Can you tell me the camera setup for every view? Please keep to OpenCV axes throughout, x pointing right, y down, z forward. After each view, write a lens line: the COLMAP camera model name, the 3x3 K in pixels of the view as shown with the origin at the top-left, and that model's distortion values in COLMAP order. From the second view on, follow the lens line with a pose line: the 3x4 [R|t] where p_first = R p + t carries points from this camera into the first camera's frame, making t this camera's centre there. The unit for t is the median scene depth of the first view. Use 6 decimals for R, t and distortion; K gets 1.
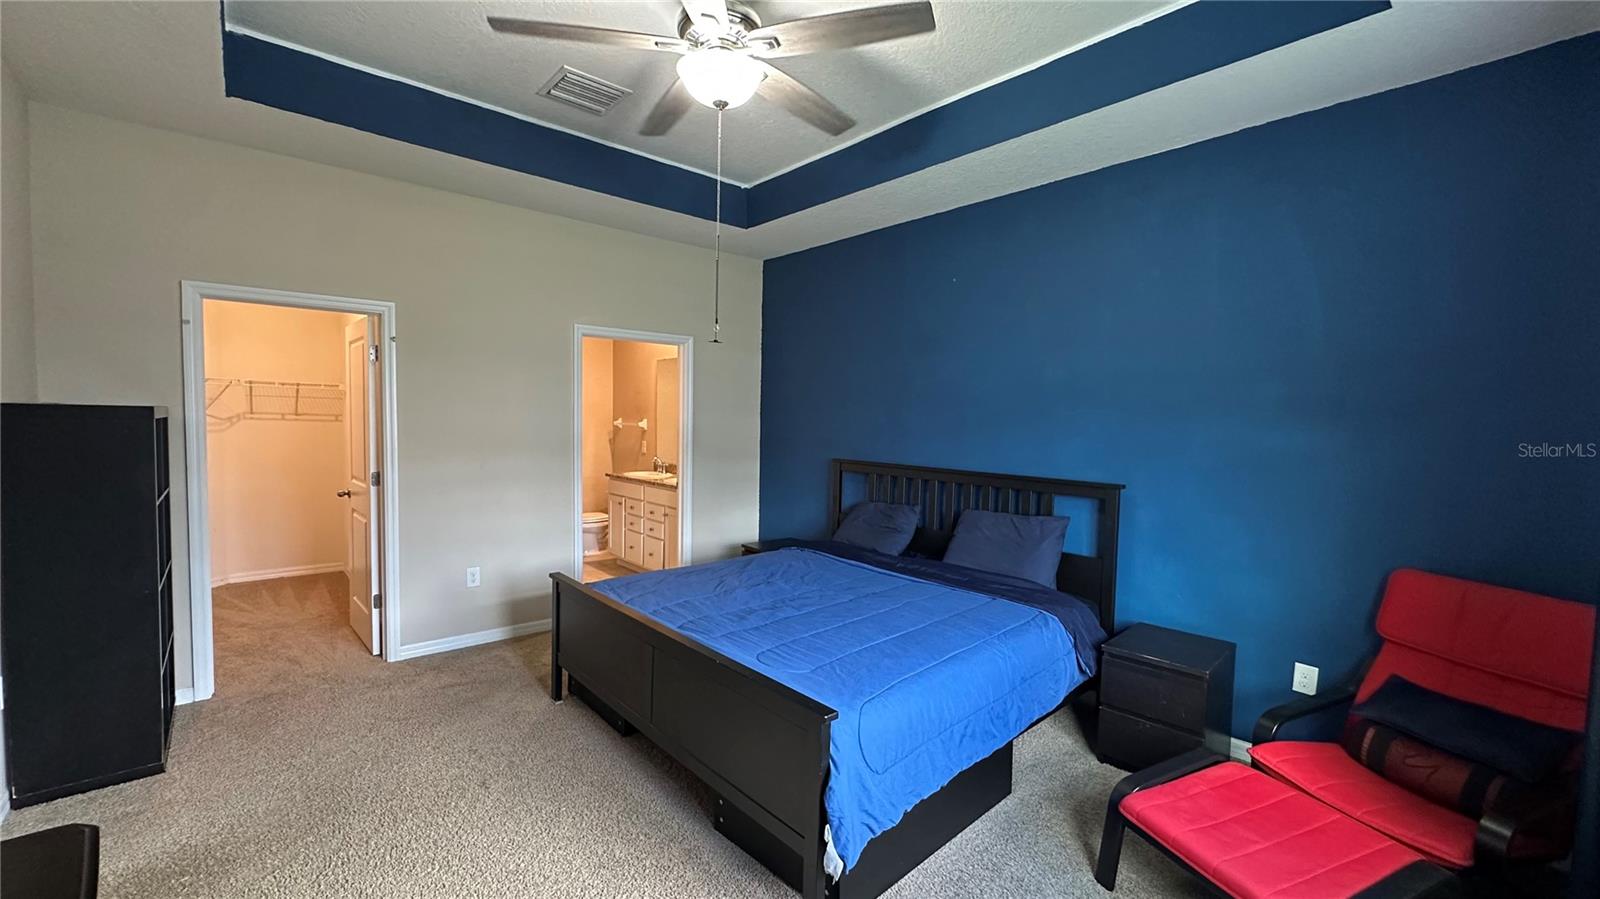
lens RADIAL K [[639.6, 0, 799.2], [0, 639.6, 449.5], [0, 0, 1]] dist [-0.001617, -0.000020]
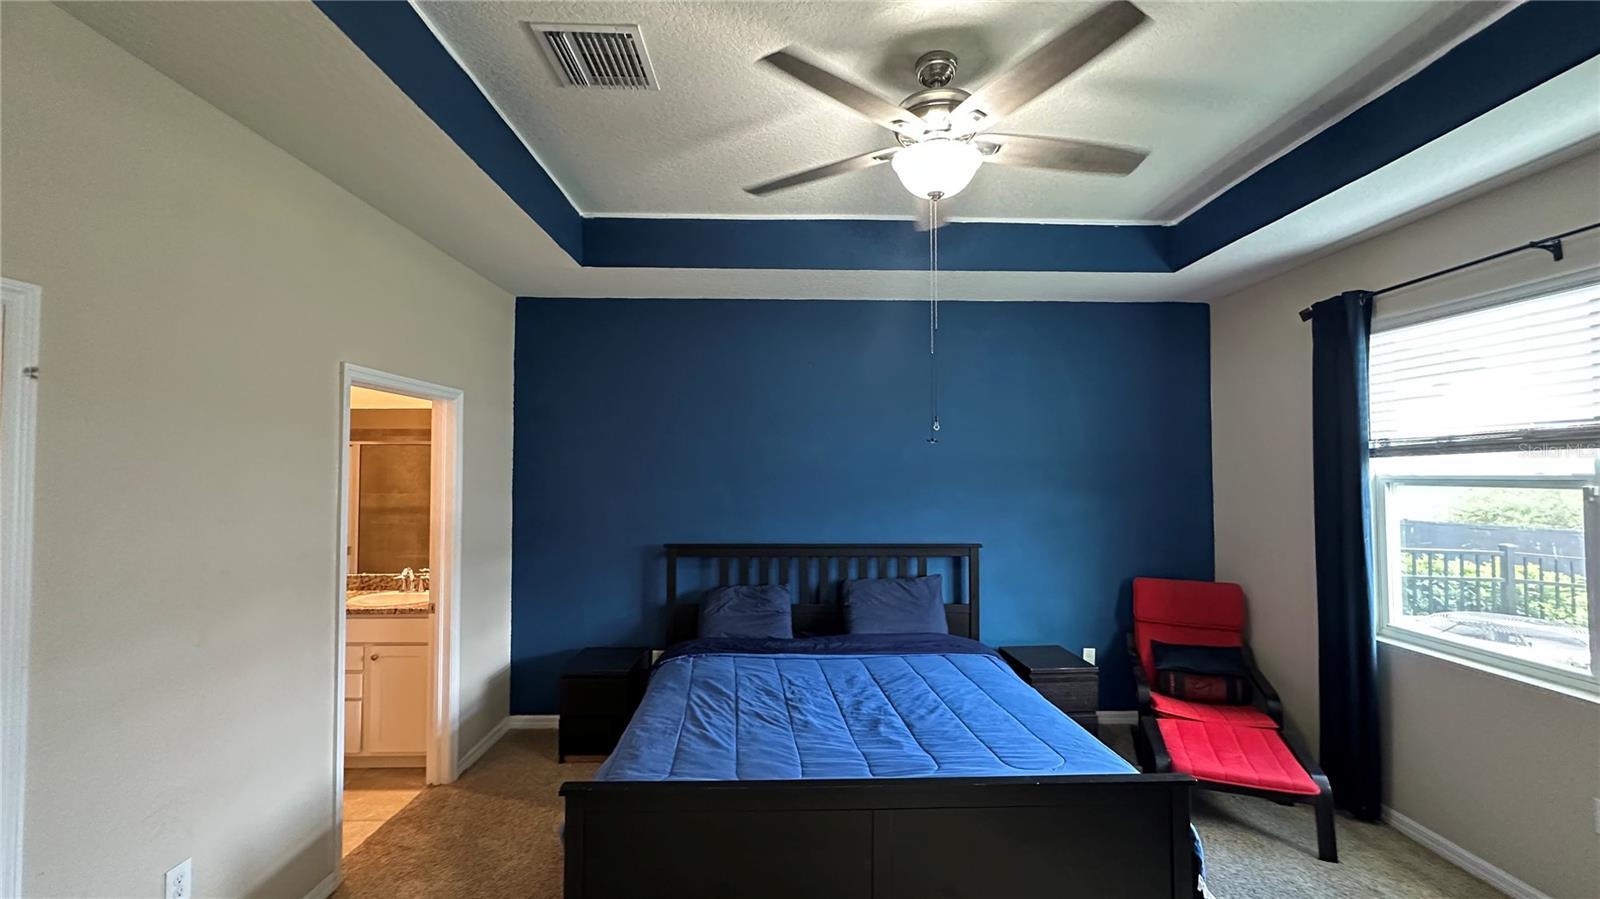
lens RADIAL K [[639.6, 0, 799.2], [0, 639.6, 449.5], [0, 0, 1]] dist [-0.001617, -0.000020]
pose [[0.642719, 0.005299, 0.766084, -0.666807], [0.051653, 0.997401, -0.050235, -0.082085], [-0.764359, 0.071857, 0.640774, 0.385028]]
